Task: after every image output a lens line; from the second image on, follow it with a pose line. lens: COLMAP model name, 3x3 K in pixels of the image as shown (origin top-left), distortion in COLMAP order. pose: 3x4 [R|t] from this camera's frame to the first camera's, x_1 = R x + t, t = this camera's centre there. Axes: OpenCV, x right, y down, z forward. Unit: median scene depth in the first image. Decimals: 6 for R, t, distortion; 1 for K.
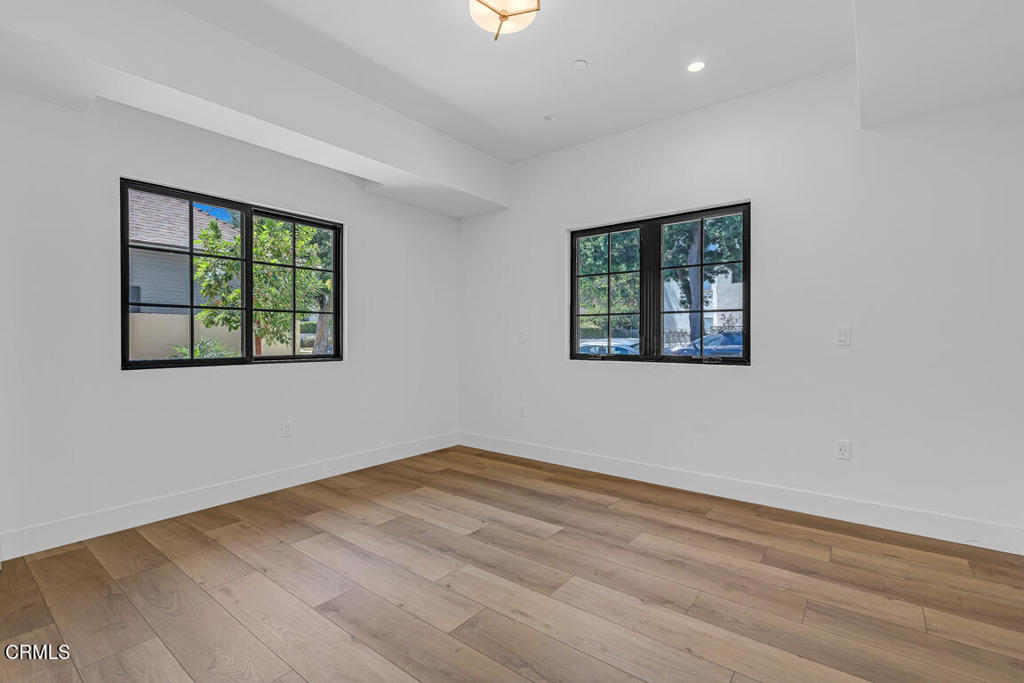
lens RADIAL K [[453.9, 0, 513.5], [0, 453.9, 340.6], [0, 0, 1]] dist [-0.005128, 0.002414]
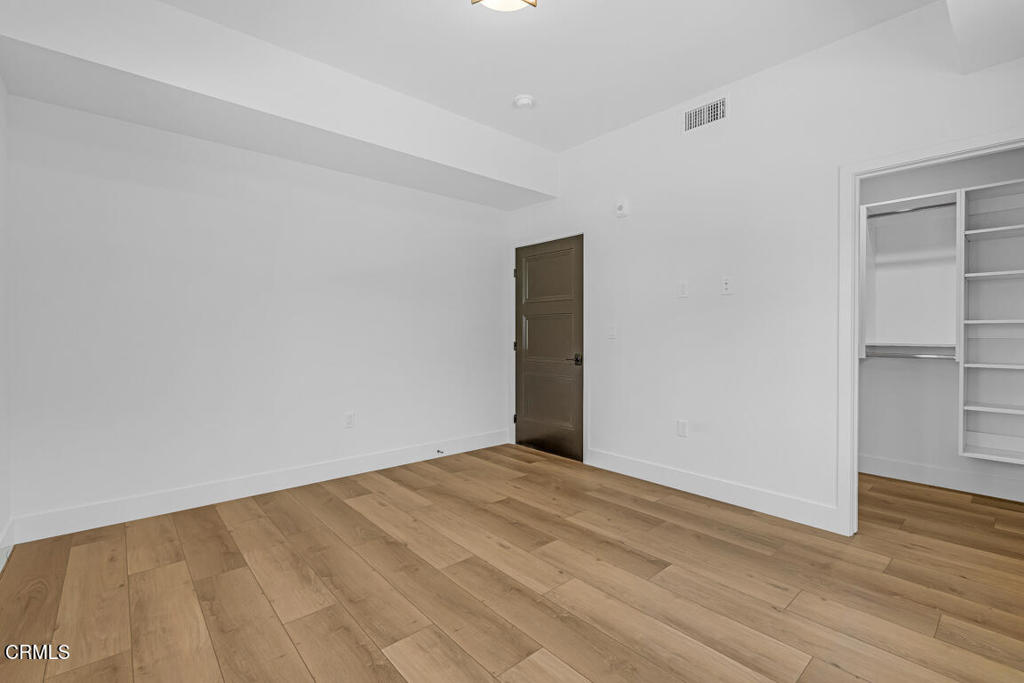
lens RADIAL K [[453.9, 0, 511.2], [0, 453.9, 339.2], [0, 0, 1]] dist [-0.005128, 0.002414]
pose [[-0.981684, -0.002275, 0.190501, -0.216499], [0.000319, 0.999908, 0.013584, -0.016701], [-0.190515, 0.013396, -0.981593, 1.930970]]
